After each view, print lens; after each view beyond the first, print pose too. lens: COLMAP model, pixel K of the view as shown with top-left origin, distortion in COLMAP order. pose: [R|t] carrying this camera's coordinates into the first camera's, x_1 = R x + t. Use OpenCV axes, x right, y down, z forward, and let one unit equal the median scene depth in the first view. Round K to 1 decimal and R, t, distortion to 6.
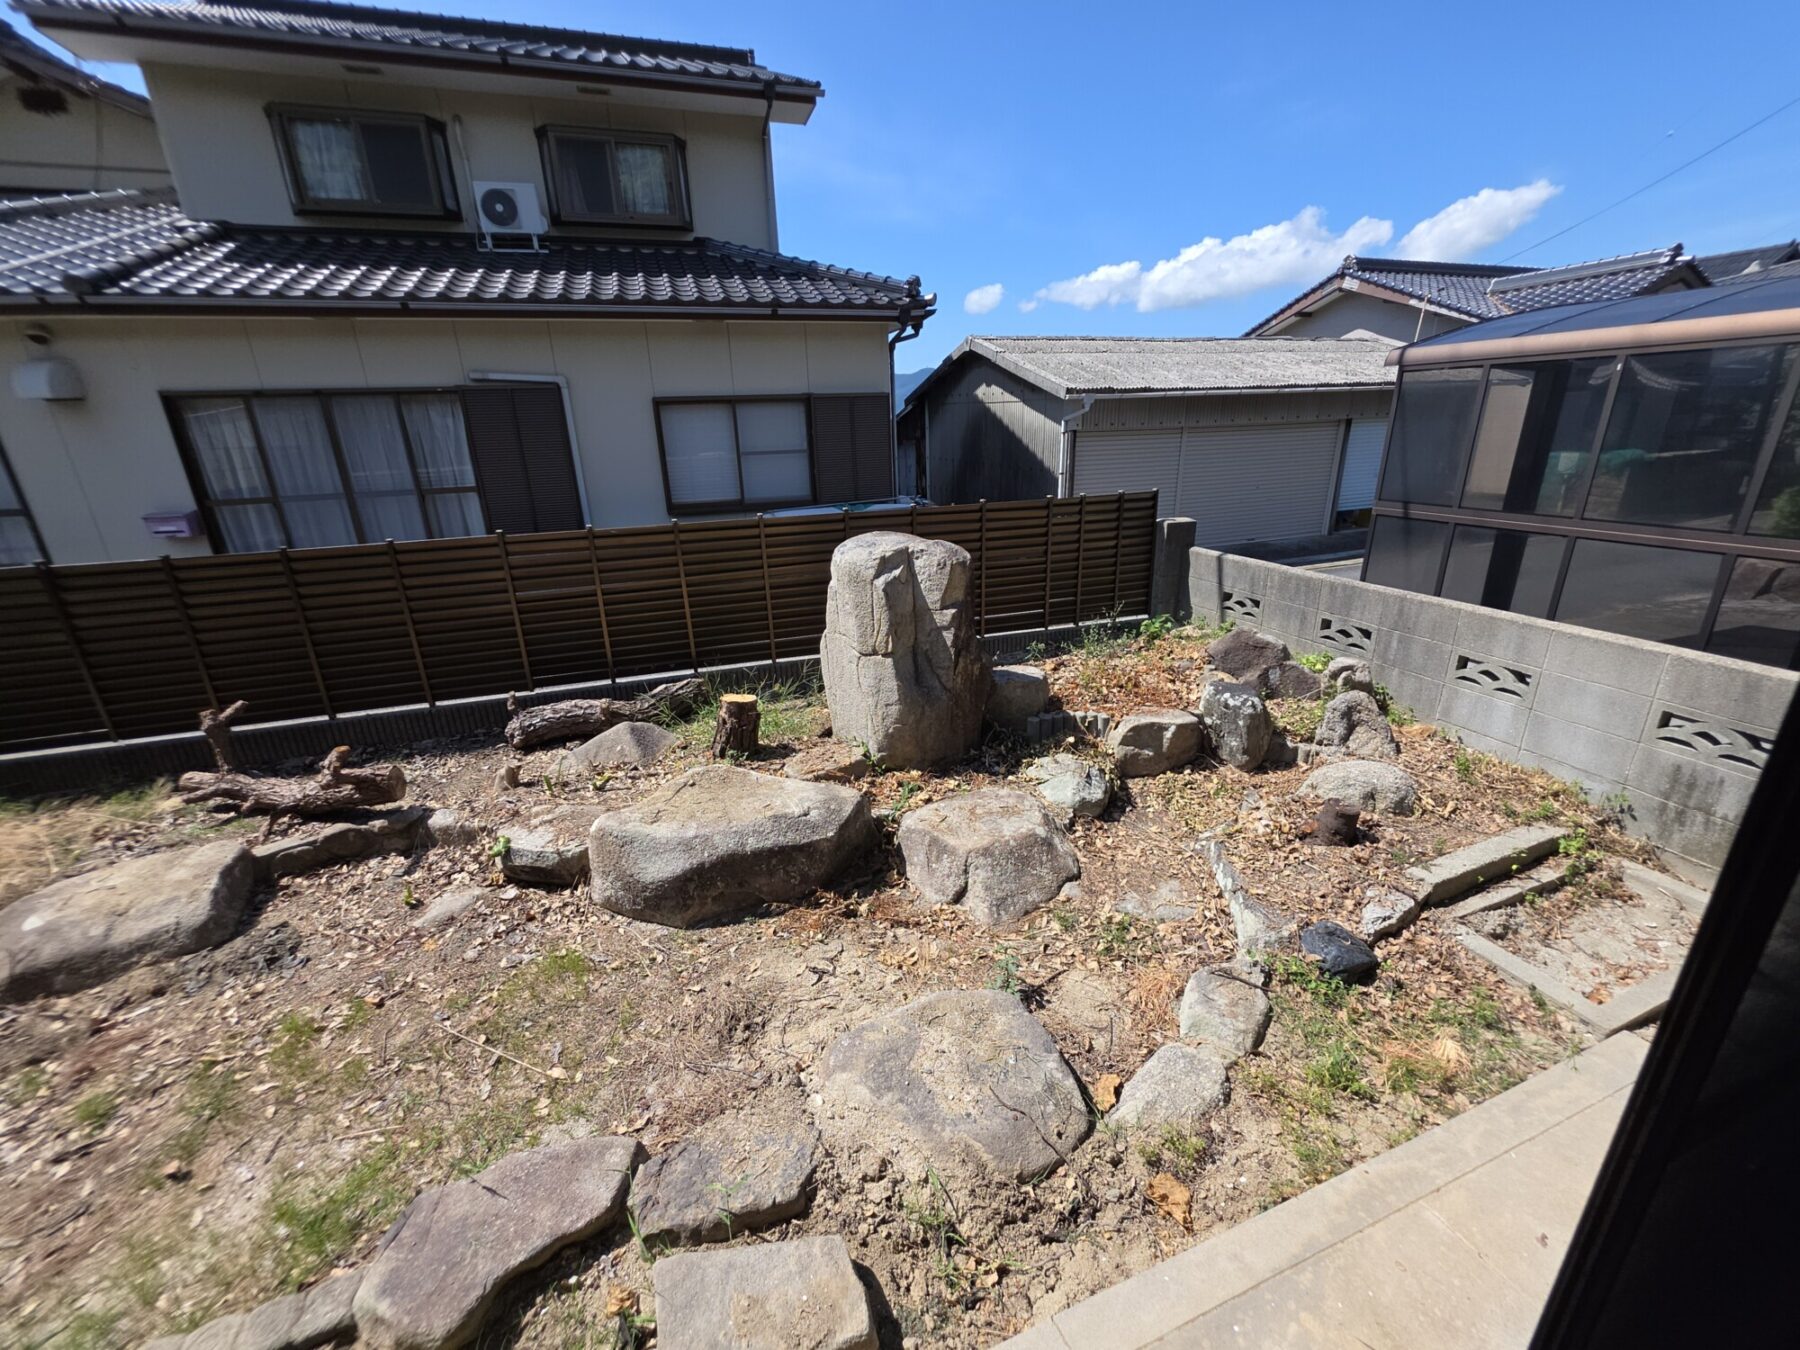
lens RADIAL K [[724.6, 0, 892.5], [0, 724.6, 668.8], [0, 0, 1]] dist [0.001298, -0.000436]
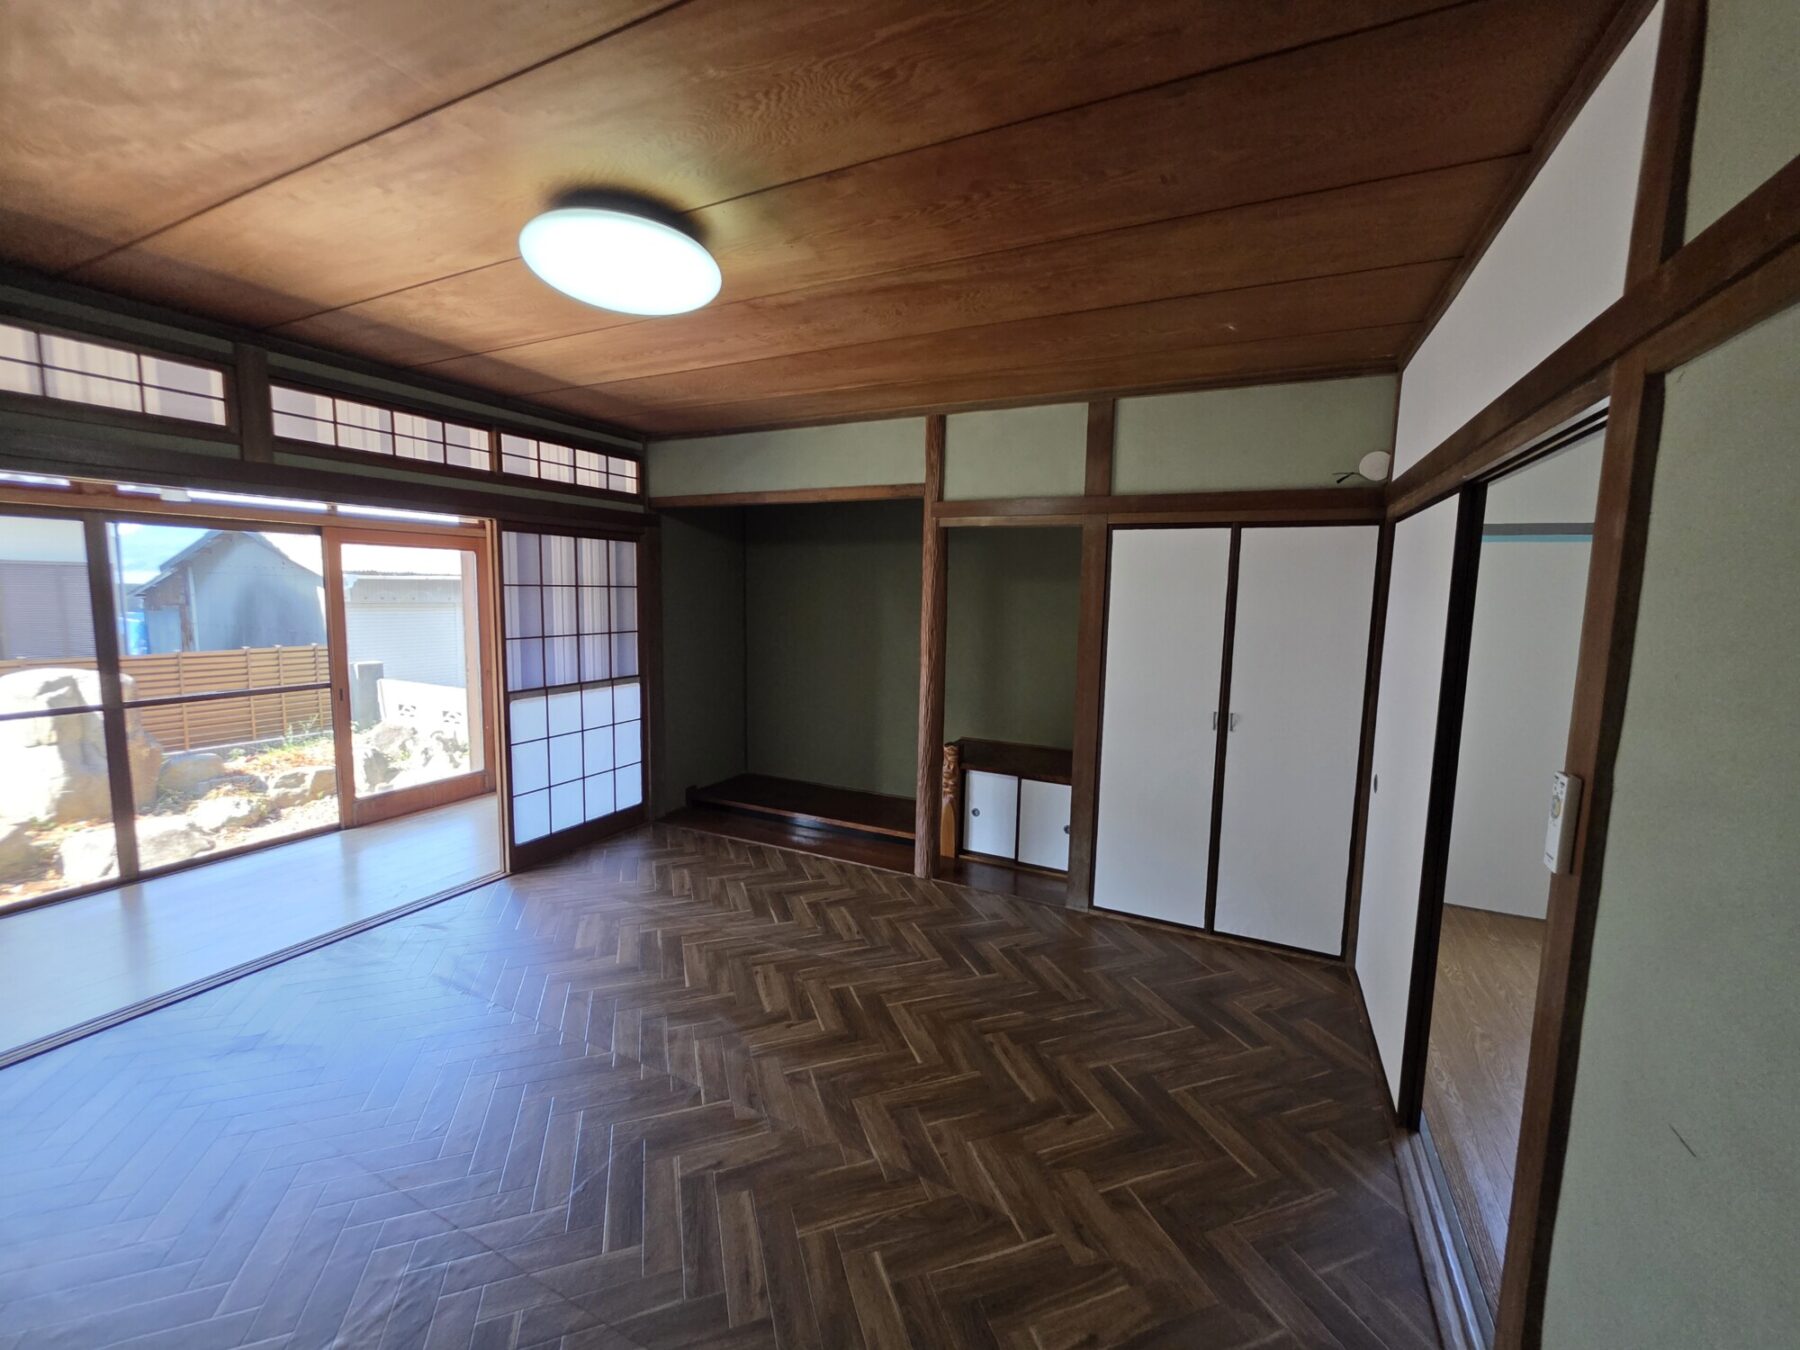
lens RADIAL K [[724.6, 0, 900.3], [0, 724.6, 669.8], [0, 0, 1]] dist [0.001298, -0.000436]
pose [[0.721613, -0.032336, 0.691541, 0.097331], [0.185897, 0.971273, -0.148564, 0.162934], [-0.666871, 0.235761, 0.706895, -0.547451]]
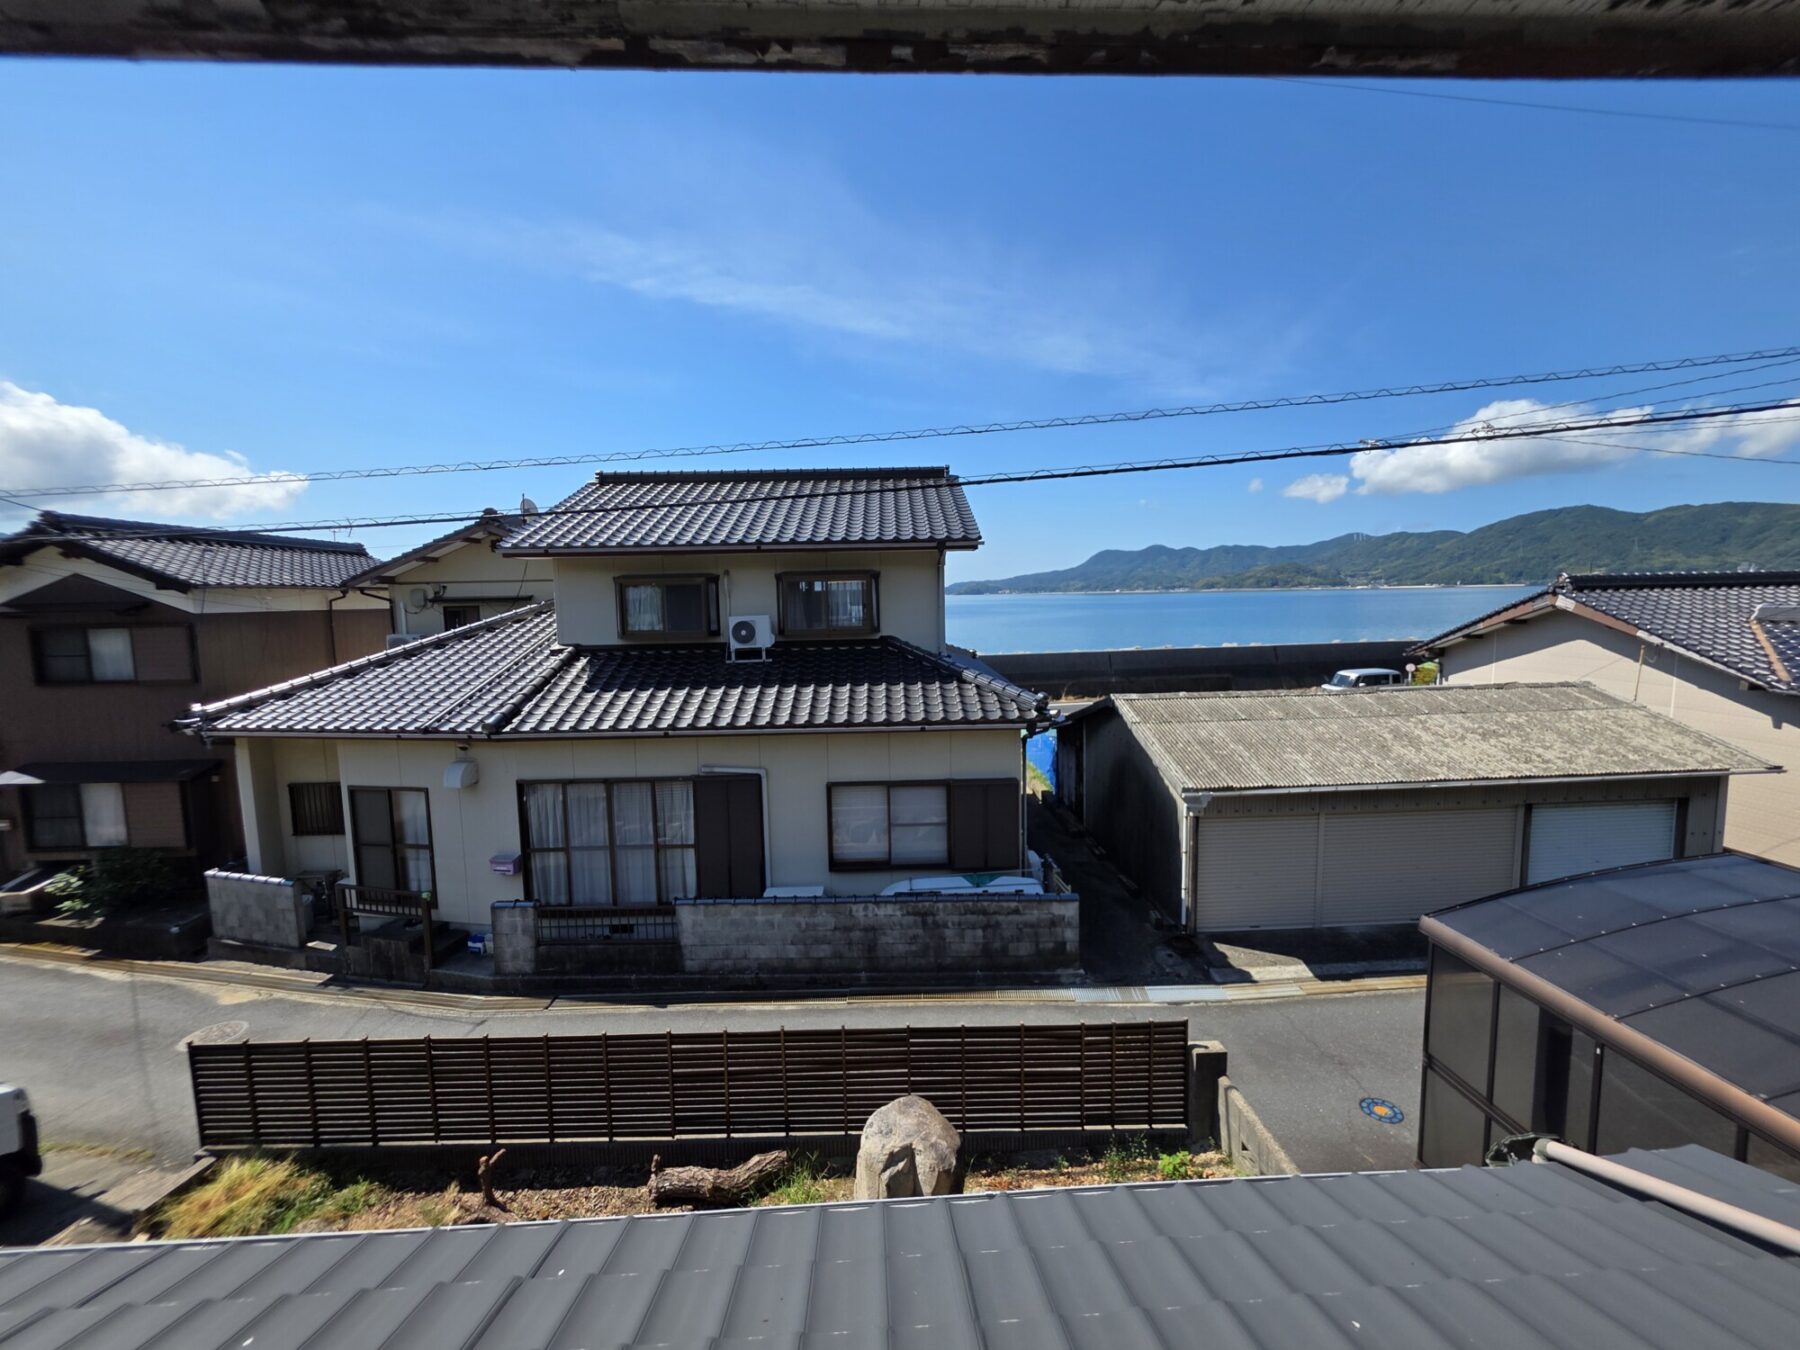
lens RADIAL K [[724.6, 0, 892.8], [0, 724.6, 660.1], [0, 0, 1]] dist [0.001298, -0.000436]
pose [[0.954808, 0.039129, -0.294635, 0.155065], [-0.106204, 0.970767, -0.215248, -0.330908], [0.277600, 0.236812, 0.931052, -0.221808]]
